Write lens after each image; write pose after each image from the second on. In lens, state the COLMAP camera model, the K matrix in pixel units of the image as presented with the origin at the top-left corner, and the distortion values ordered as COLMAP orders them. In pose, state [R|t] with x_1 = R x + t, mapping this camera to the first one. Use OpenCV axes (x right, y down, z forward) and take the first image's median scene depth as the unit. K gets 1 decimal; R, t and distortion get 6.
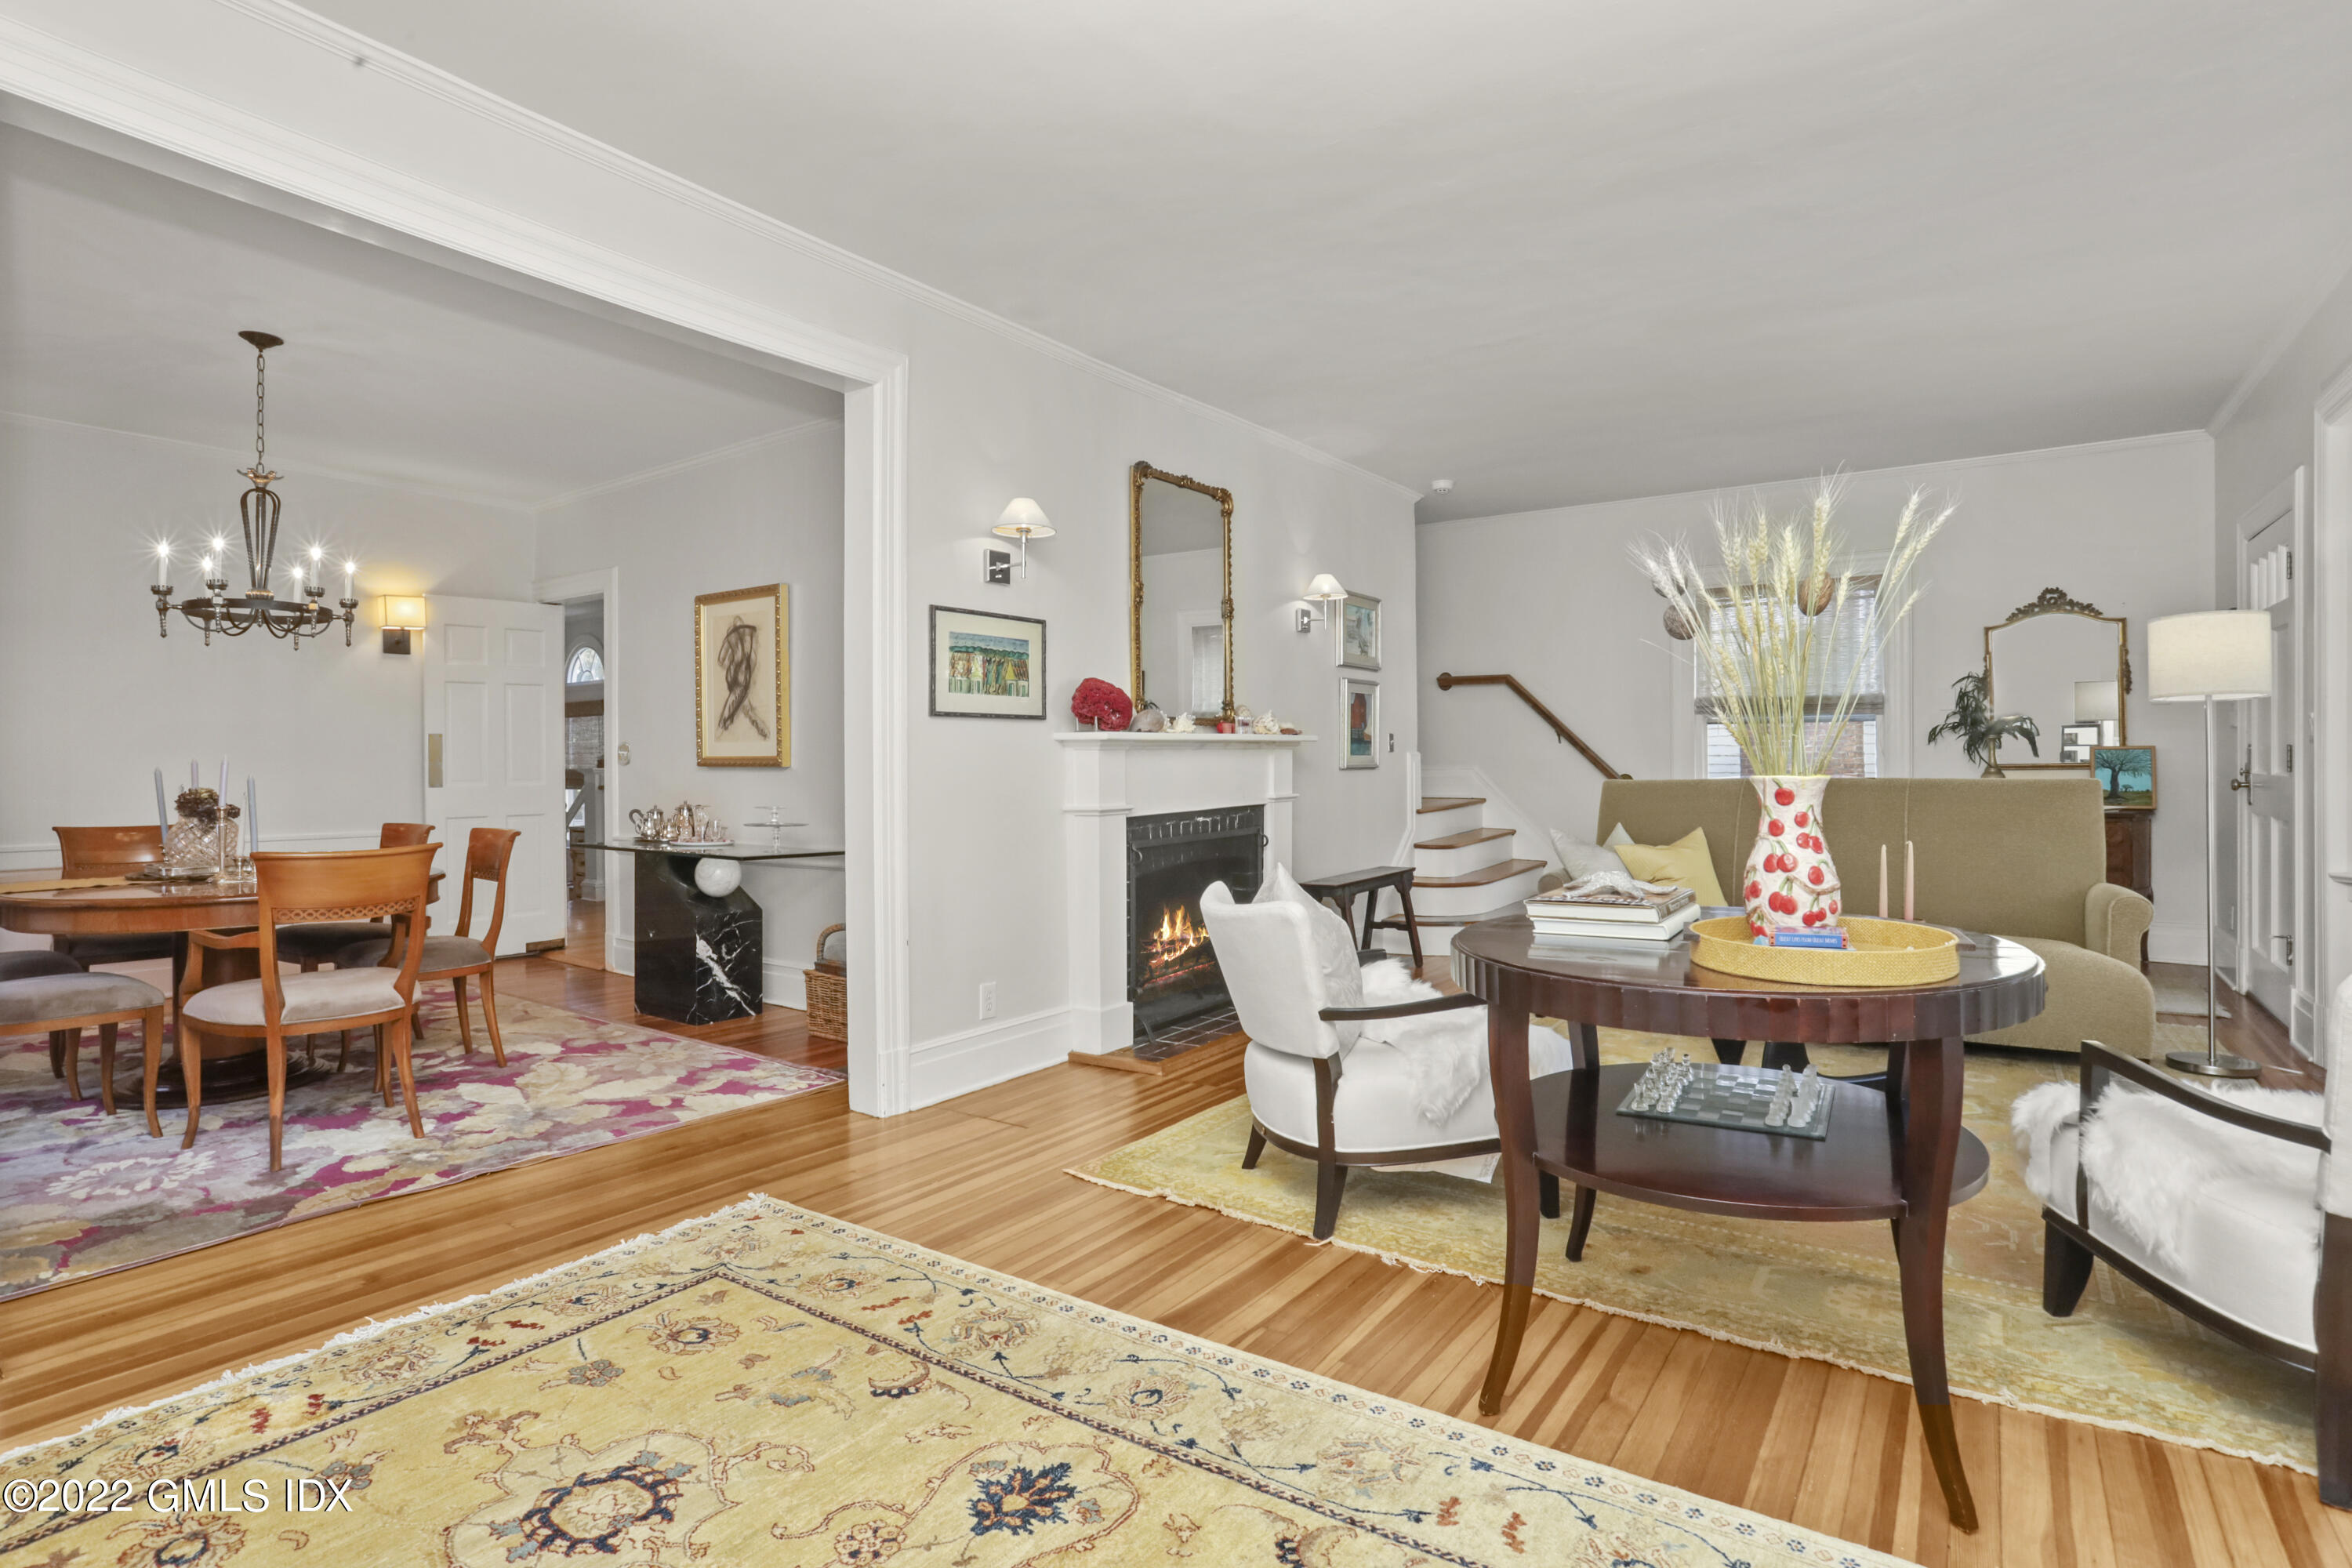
lens RADIAL K [[1160.4, 0, 1180.8], [0, 1160.4, 772.2], [0, 0, 1]] dist [-0.063804, 0.029094]
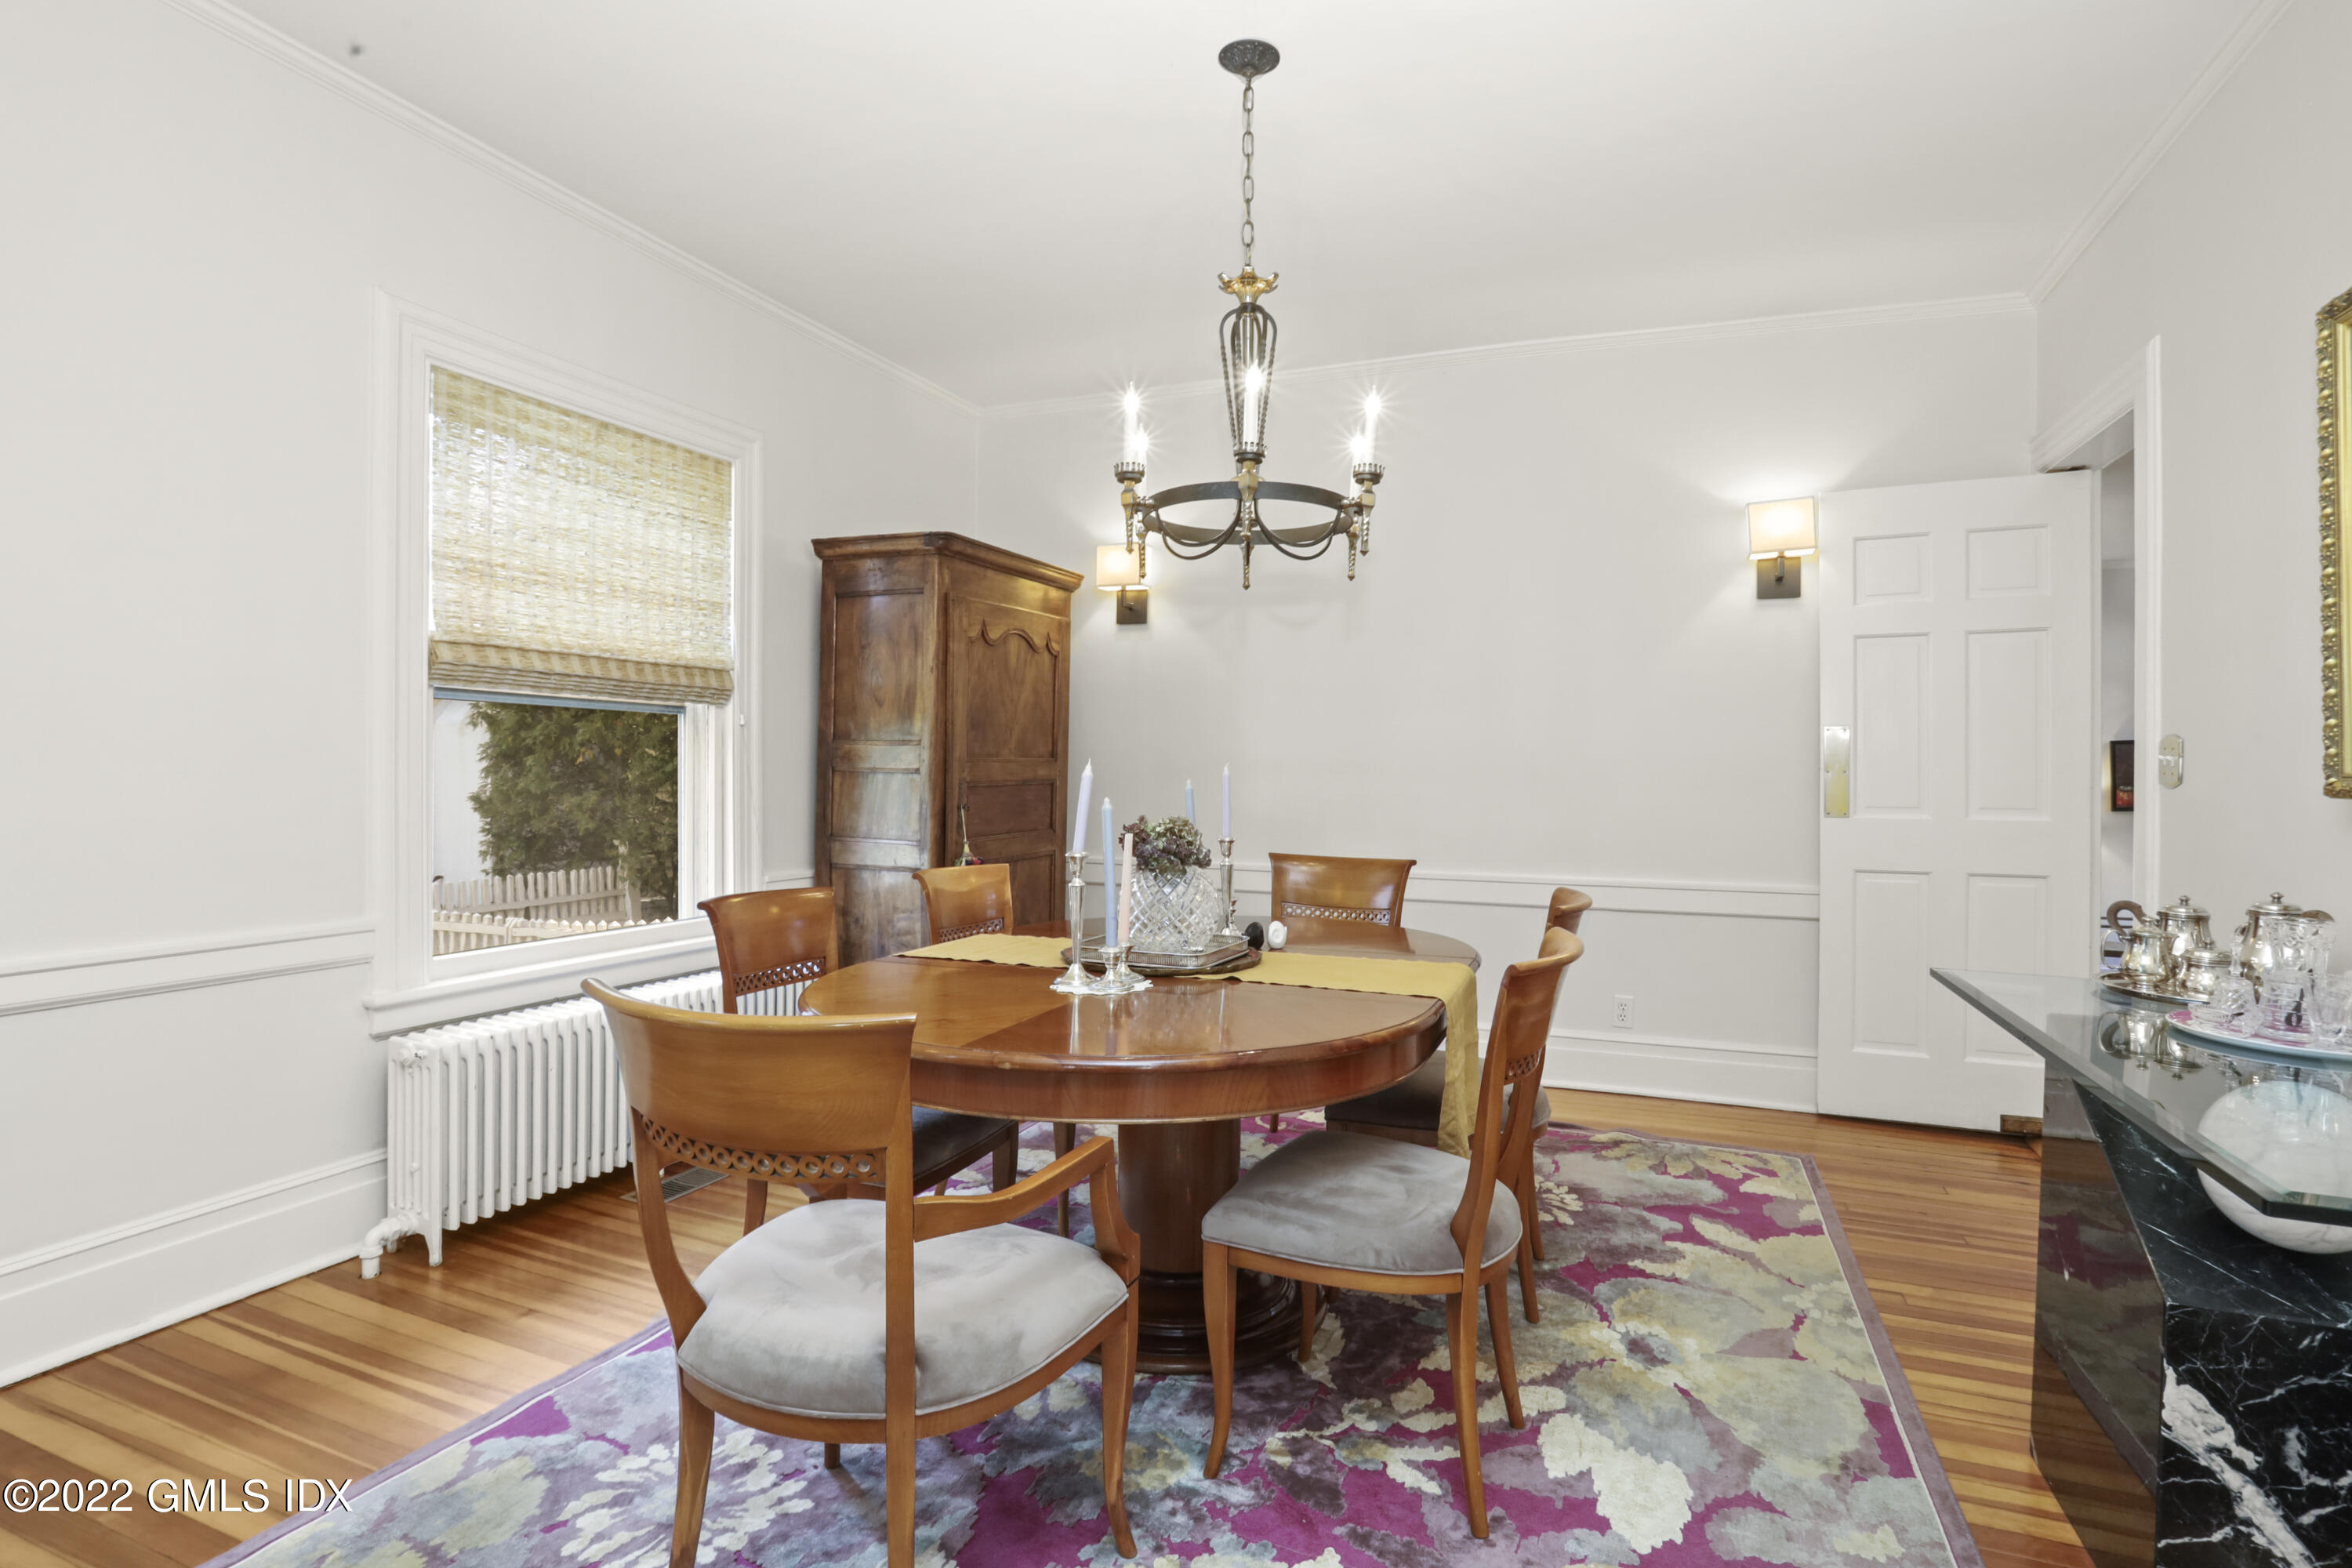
lens RADIAL K [[1160.4, 0, 1180.8], [0, 1160.4, 772.2], [0, 0, 1]] dist [-0.063804, 0.029094]
pose [[0.224838, 0.010123, -0.974344, -0.098079], [-0.013661, 0.999881, 0.007236, -0.005642], [0.974300, 0.011683, 0.224949, 0.342268]]
